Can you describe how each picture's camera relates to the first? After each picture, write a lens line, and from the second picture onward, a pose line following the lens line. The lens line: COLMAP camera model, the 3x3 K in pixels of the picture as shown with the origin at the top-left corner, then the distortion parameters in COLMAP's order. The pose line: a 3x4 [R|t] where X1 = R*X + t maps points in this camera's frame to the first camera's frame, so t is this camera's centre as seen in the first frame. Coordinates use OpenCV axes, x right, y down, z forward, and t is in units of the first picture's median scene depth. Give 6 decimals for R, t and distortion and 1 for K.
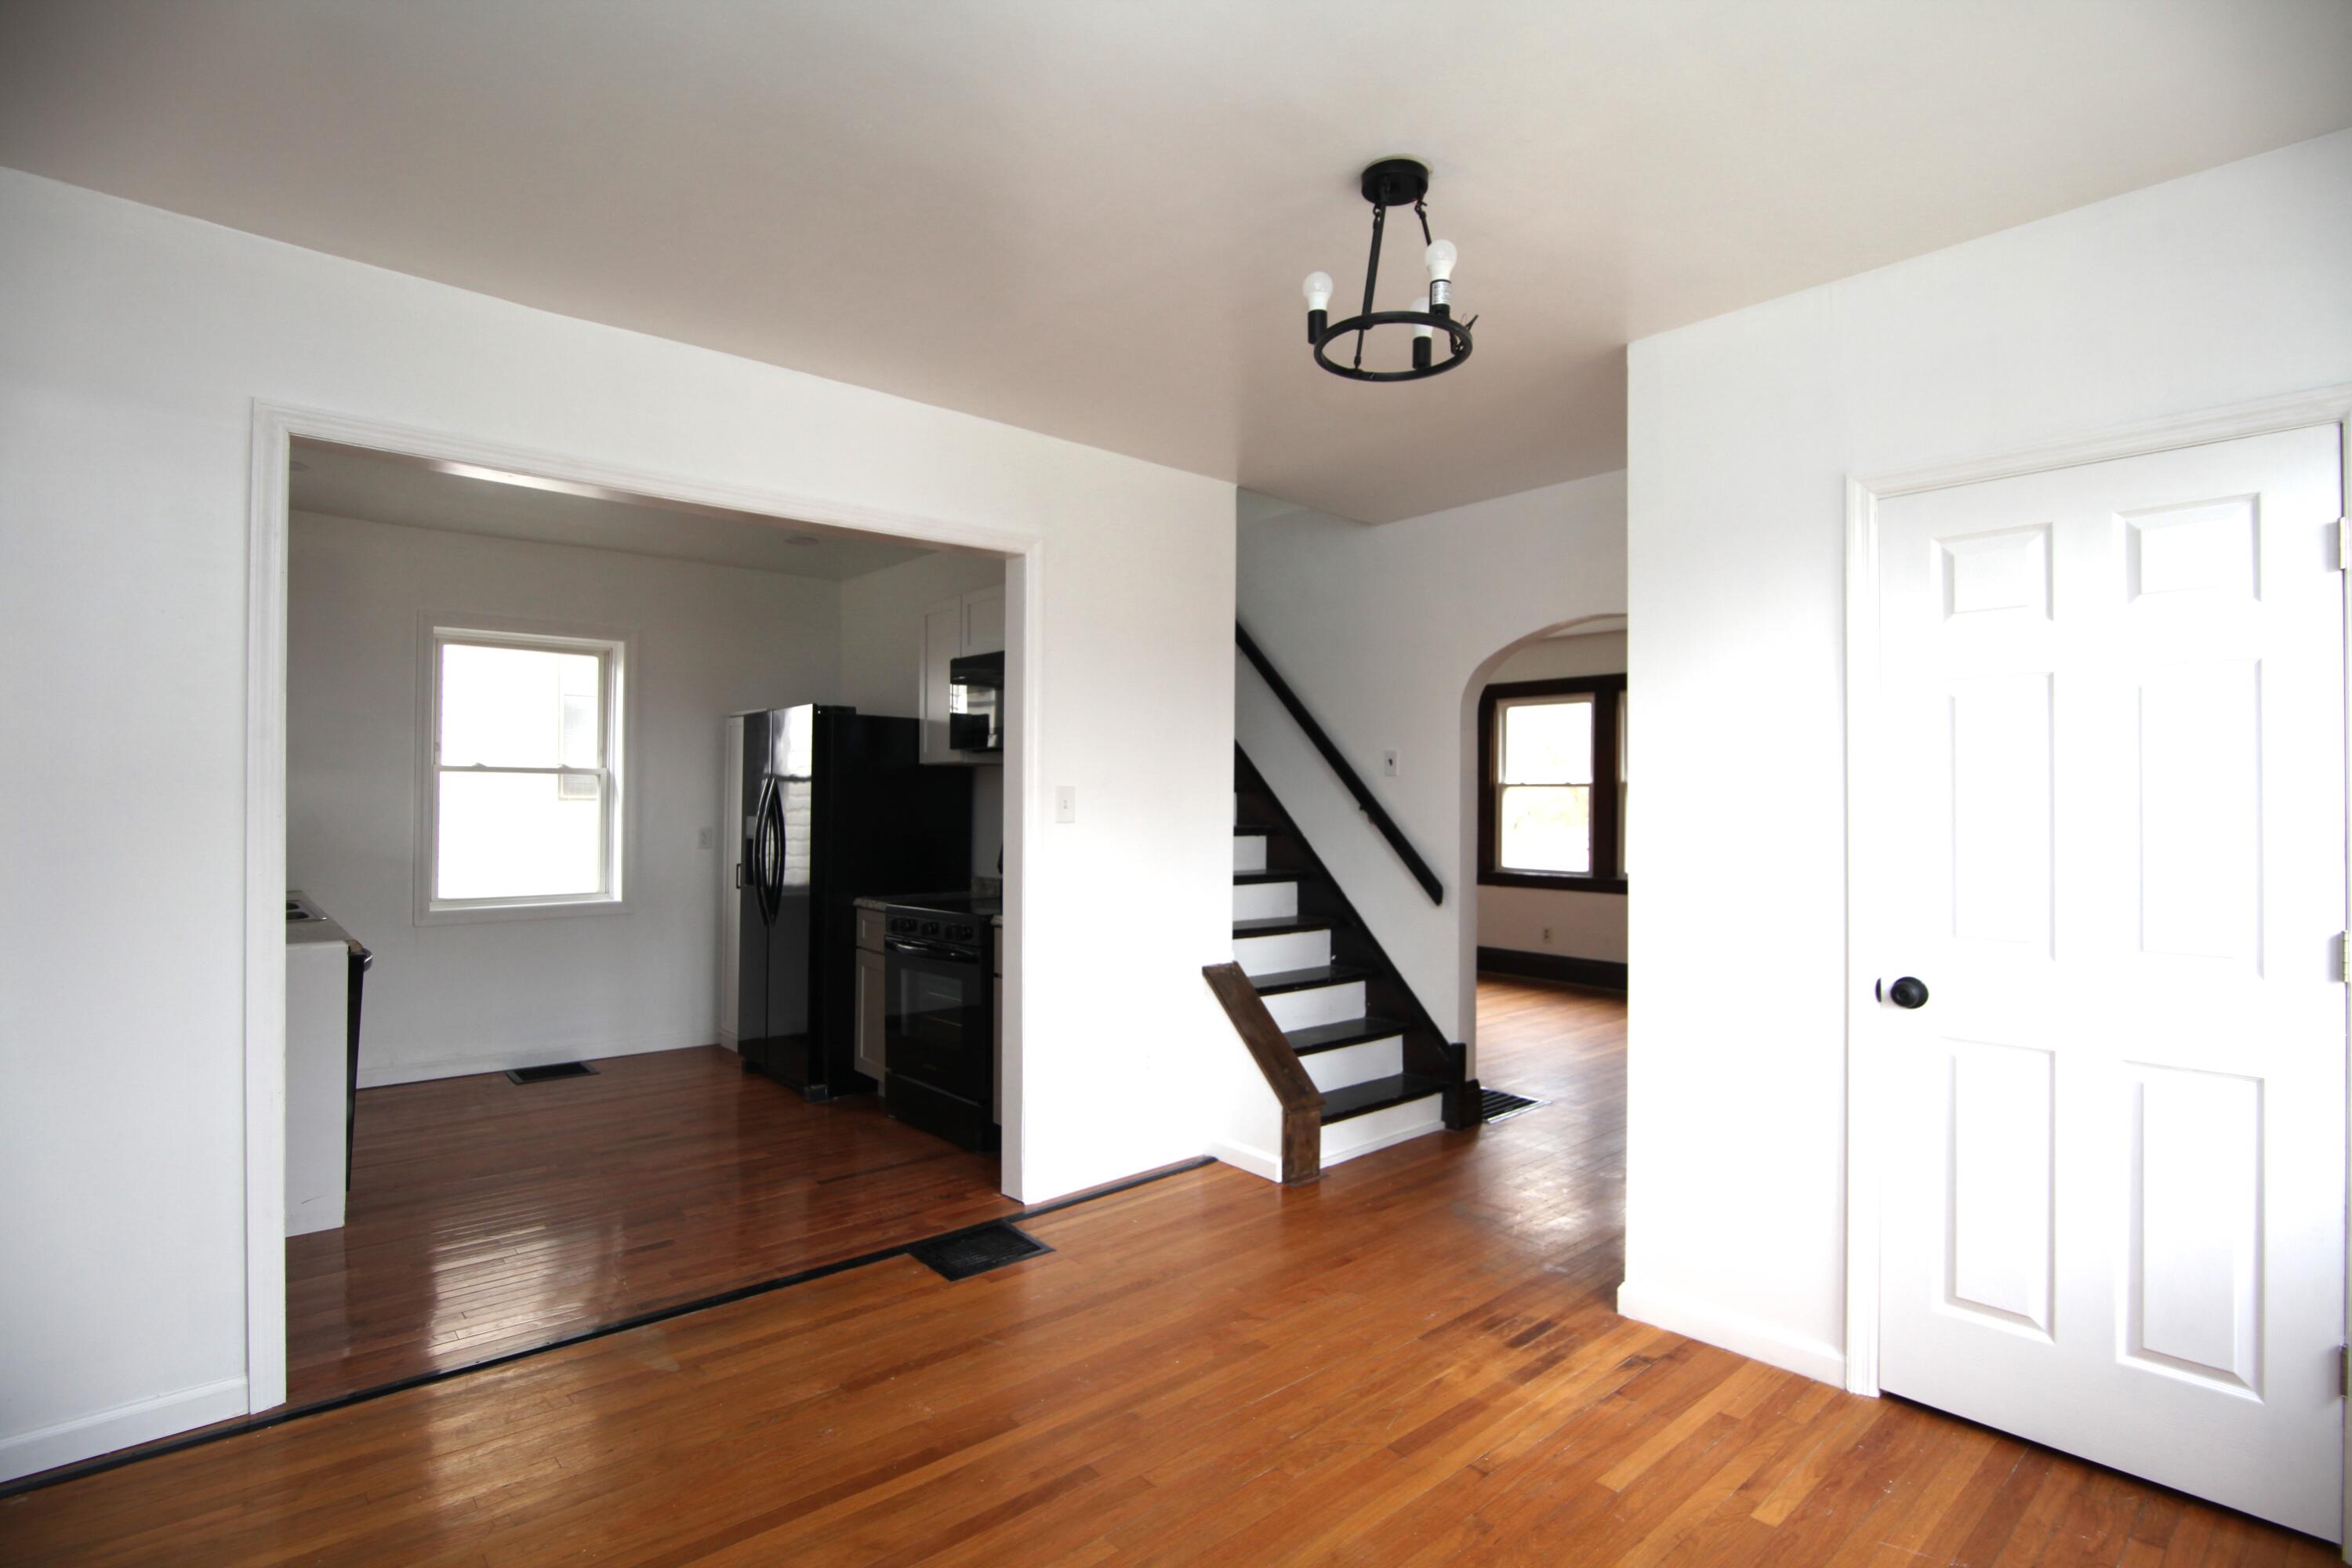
lens RADIAL K [[1154.3, 0, 1177.8], [0, 1154.3, 778.6], [0, 0, 1]] dist [-0.015828, 0.000863]
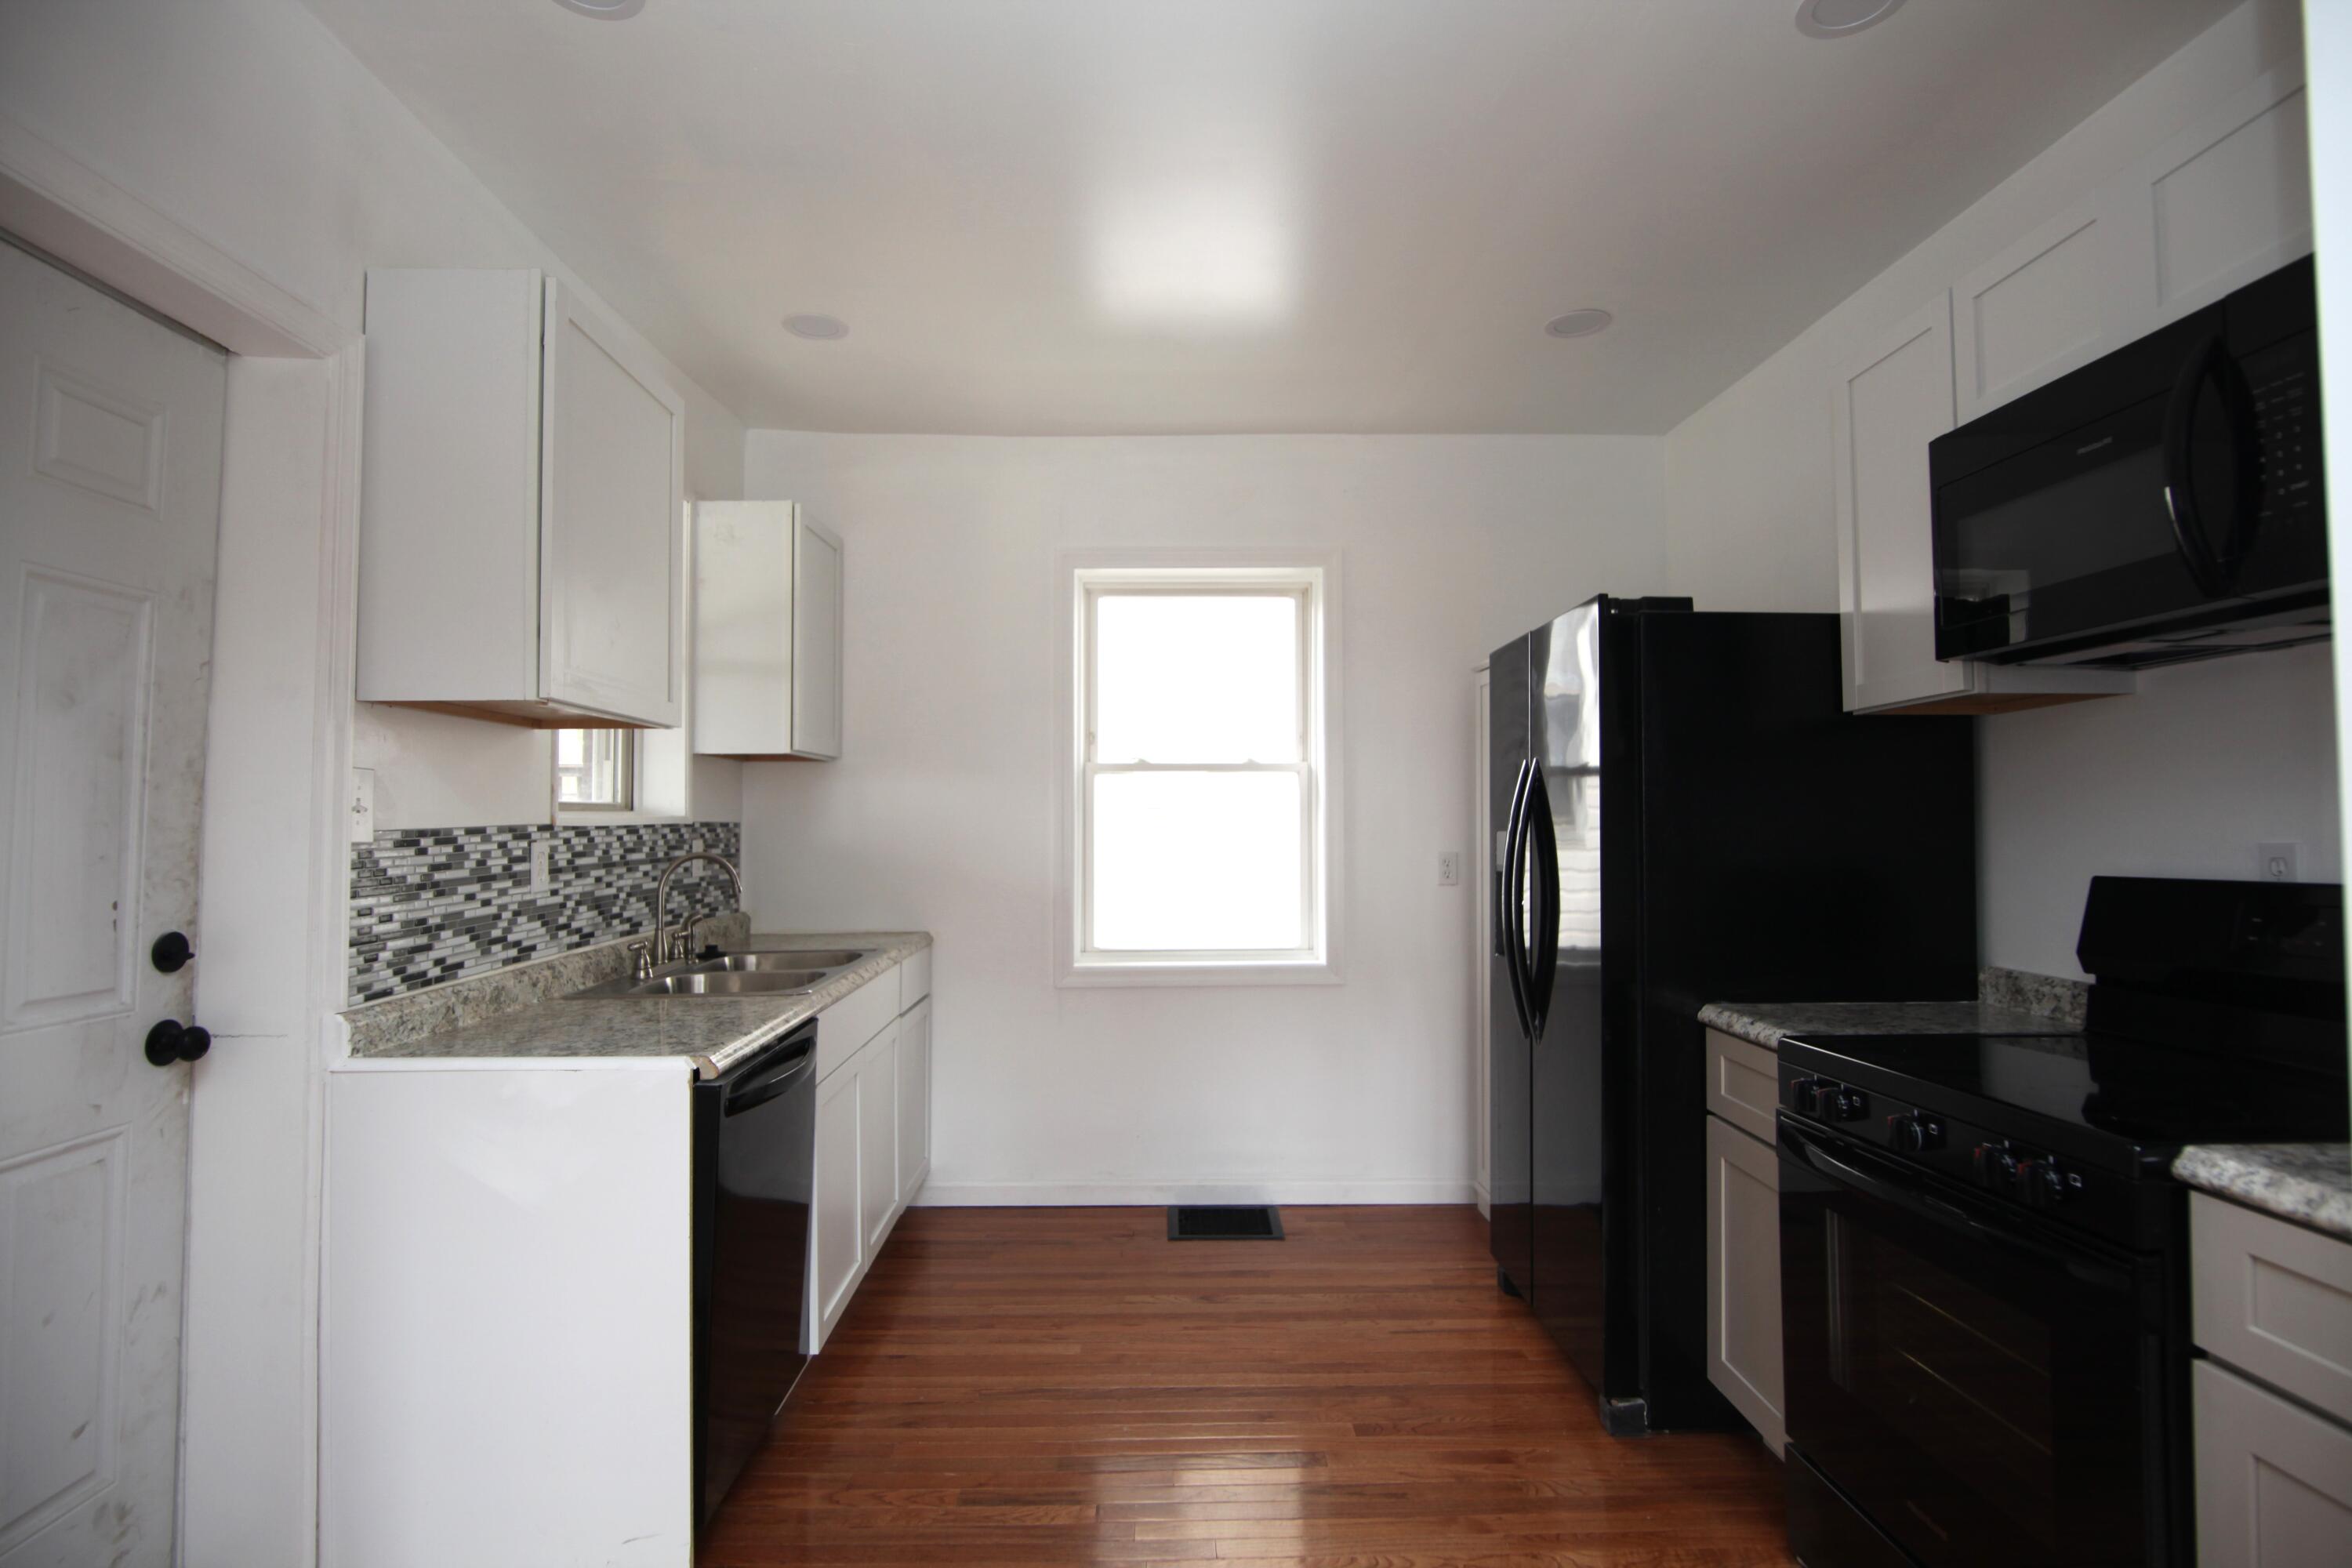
lens RADIAL K [[1154.3, 0, 1179.0], [0, 1154.3, 793.7], [0, 0, 1]] dist [-0.015828, 0.000863]
pose [[0.759534, -0.028264, -0.649853, -0.129537], [0.020780, 0.999600, -0.019188, 0.022942], [0.650136, 0.001070, 0.759817, 0.484282]]
